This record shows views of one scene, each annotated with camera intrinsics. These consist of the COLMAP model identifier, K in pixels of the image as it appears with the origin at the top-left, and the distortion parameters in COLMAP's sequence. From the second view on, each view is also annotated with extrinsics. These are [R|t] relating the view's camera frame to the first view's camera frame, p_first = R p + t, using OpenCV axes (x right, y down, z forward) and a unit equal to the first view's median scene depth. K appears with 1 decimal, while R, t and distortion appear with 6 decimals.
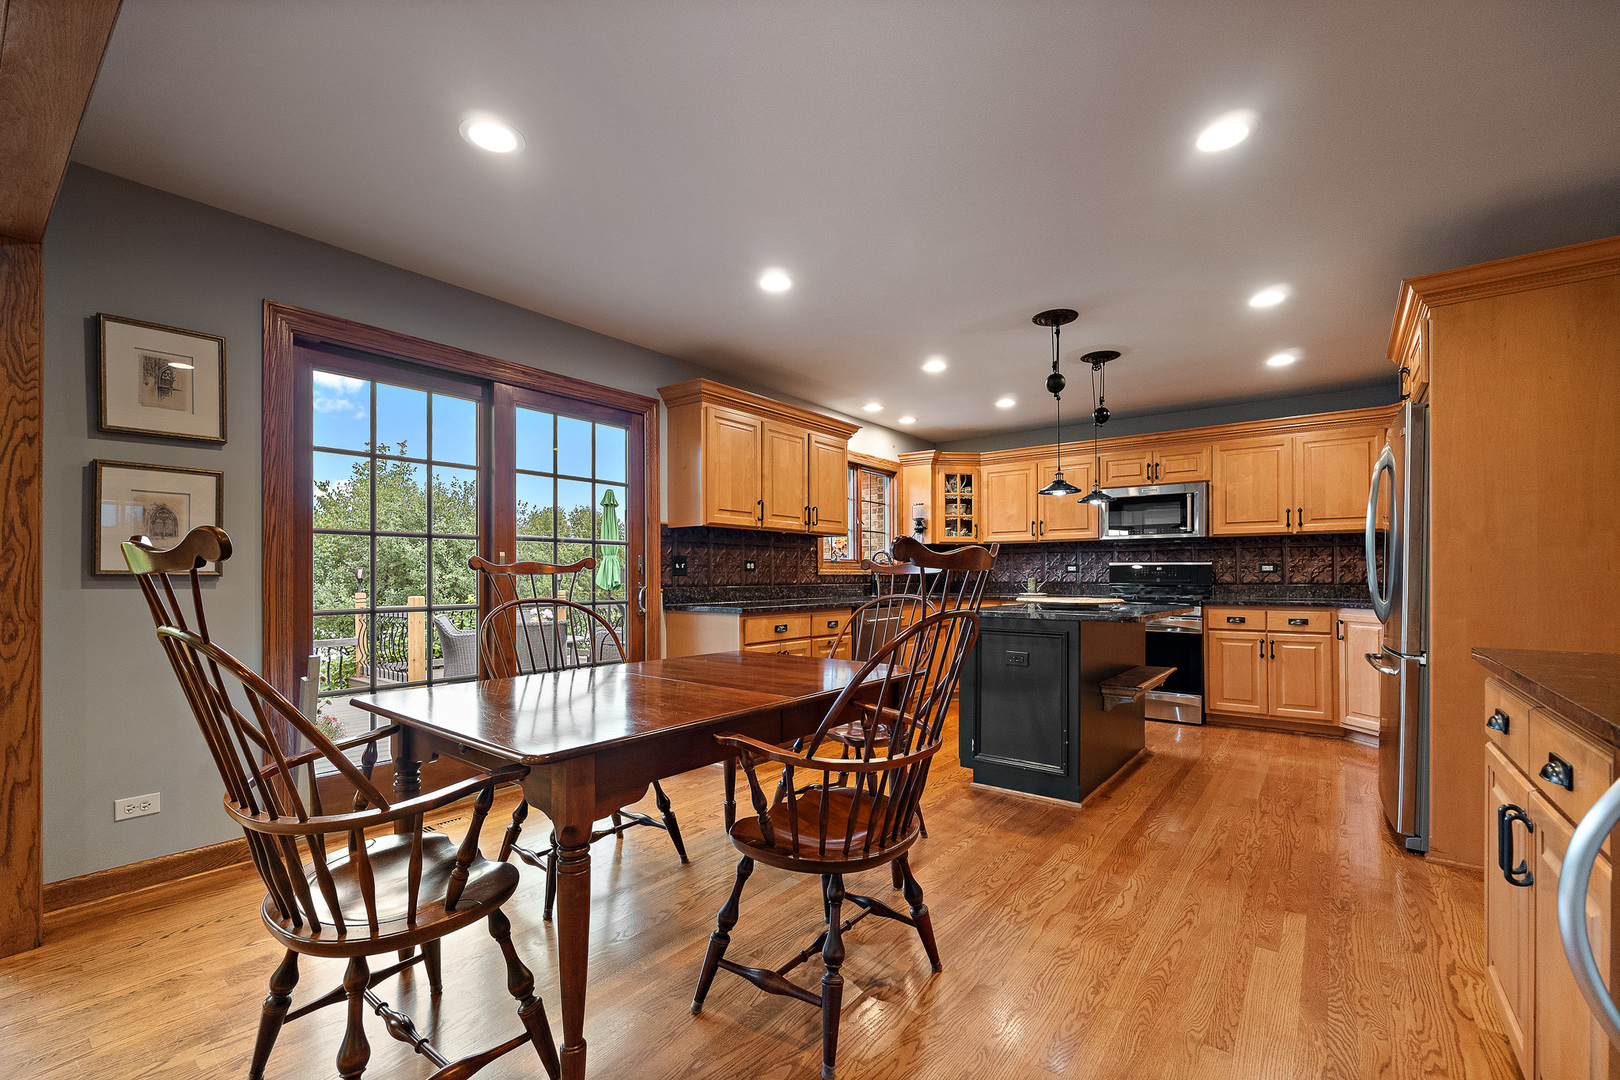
lens RADIAL K [[704.6, 0, 819.5], [0, 704.6, 569.5], [0, 0, 1]] dist [0.000693, -0.000226]
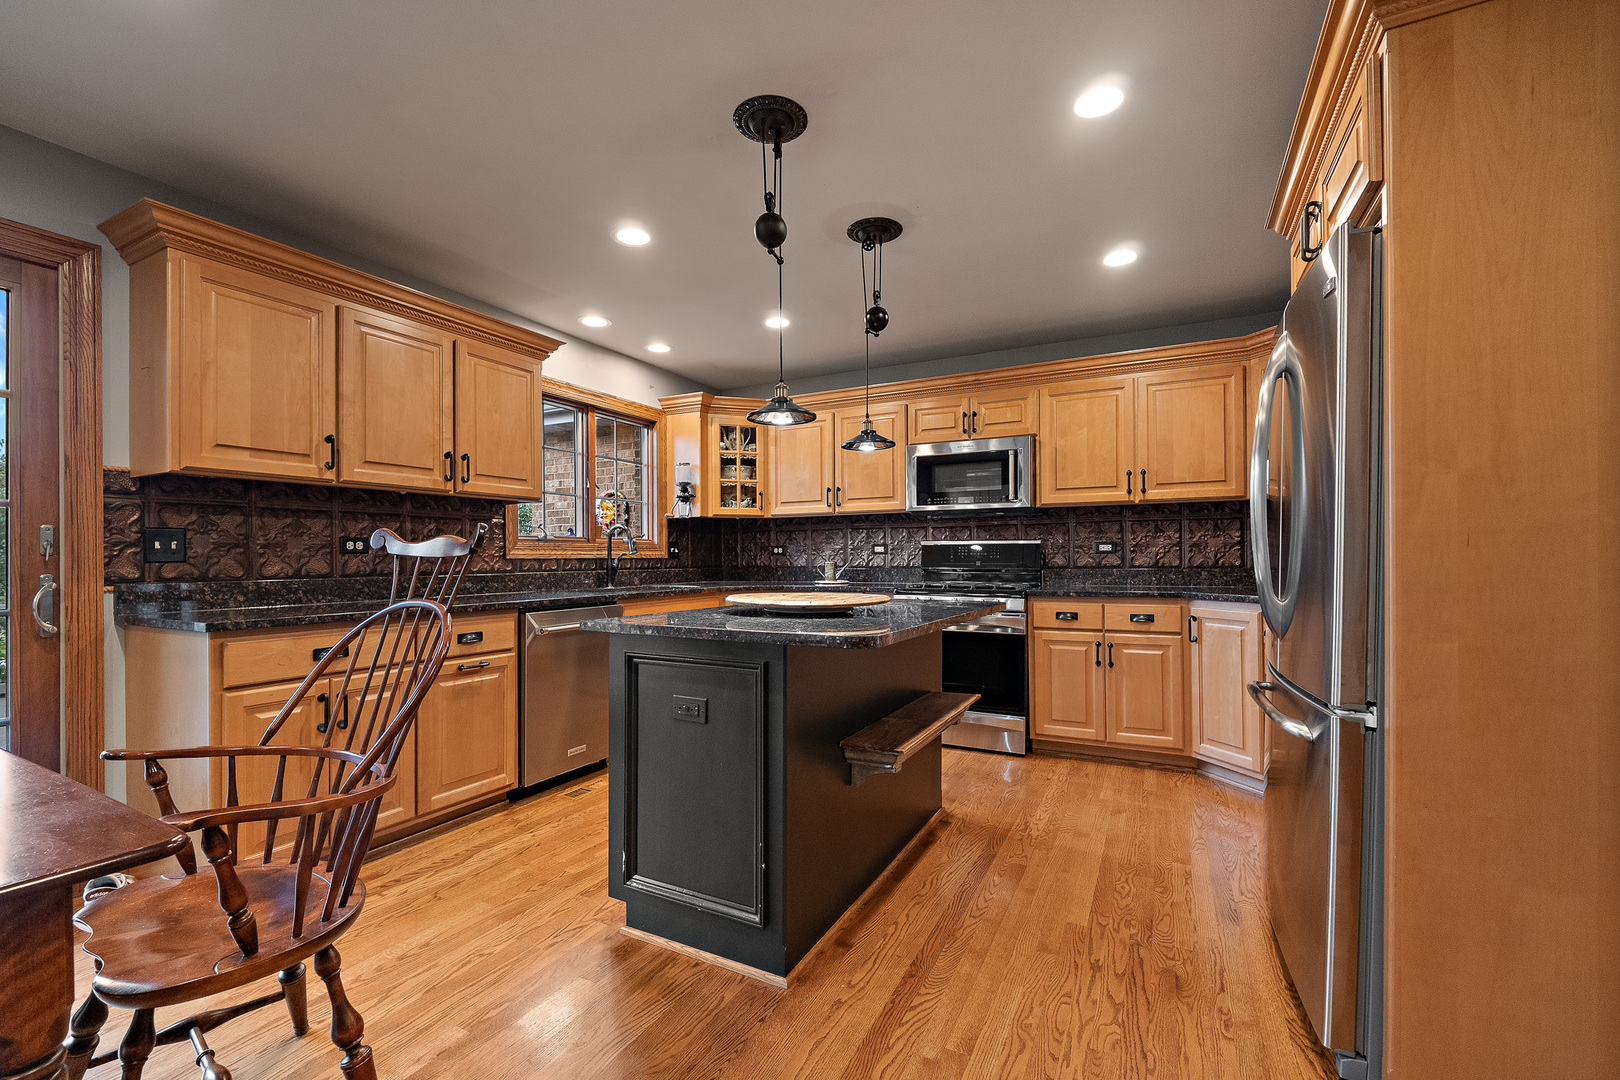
lens RADIAL K [[647.0, 0, 841.5], [0, 647.0, 554.5], [0, 0, 1]] dist [-0.003414, -0.000022]
pose [[0.985083, -0.003749, 0.172037, 0.233083], [0.003157, 0.999988, 0.003716, 0.002305], [-0.172048, -0.003118, 0.985084, 0.357627]]
